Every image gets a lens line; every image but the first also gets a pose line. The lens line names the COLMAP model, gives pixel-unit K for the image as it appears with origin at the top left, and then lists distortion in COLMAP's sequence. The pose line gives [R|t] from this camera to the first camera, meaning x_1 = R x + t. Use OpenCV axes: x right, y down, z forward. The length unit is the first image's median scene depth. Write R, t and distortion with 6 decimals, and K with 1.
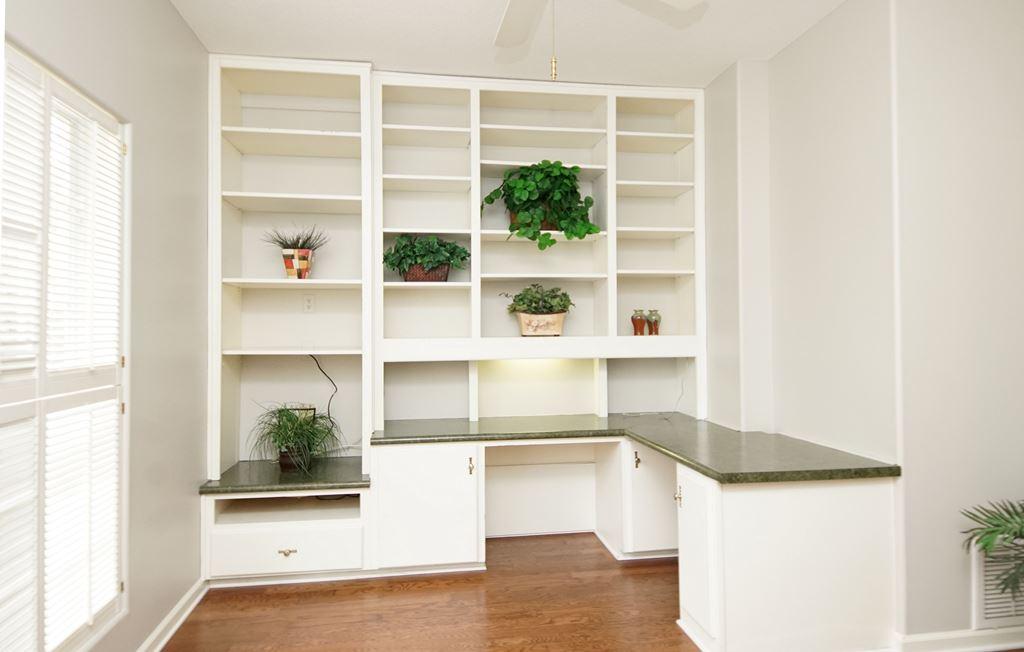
lens RADIAL K [[574.5, 0, 492.7], [0, 574.5, 321.0], [0, 0, 1]] dist [0.026029, -0.030409]
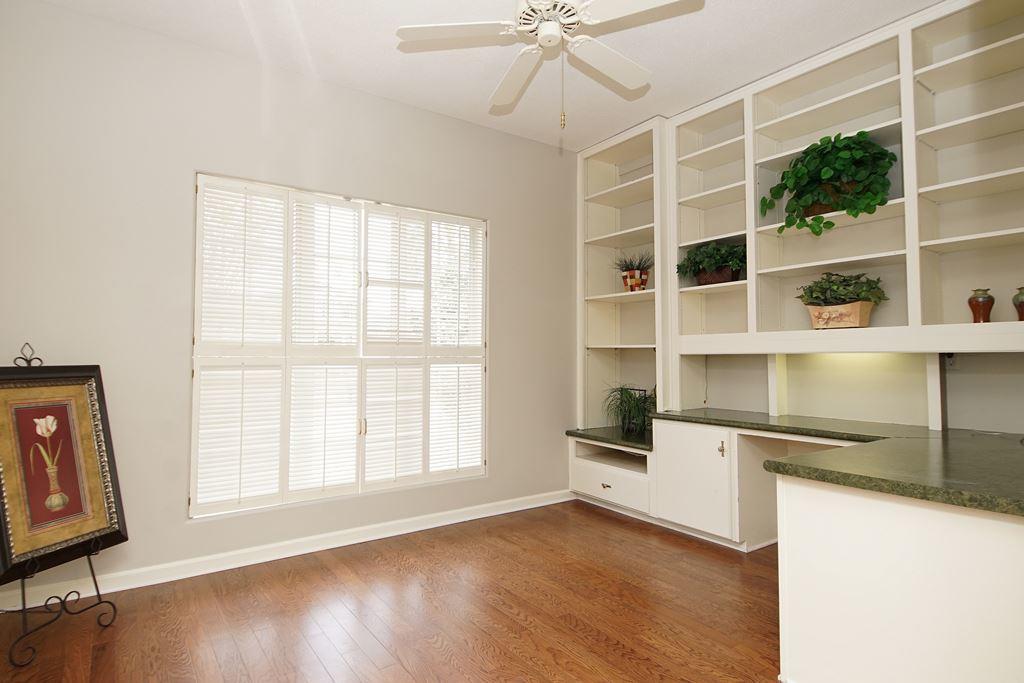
lens RADIAL K [[527.9, 0, 503.8], [0, 527.9, 342.1], [0, 0, 1]] dist [0.002380, -0.024236]
pose [[0.464555, -0.015855, -0.885402, 0.617067], [0.010161, 0.999869, -0.012573, 0.055411], [0.885486, -0.003156, 0.464655, 0.161642]]
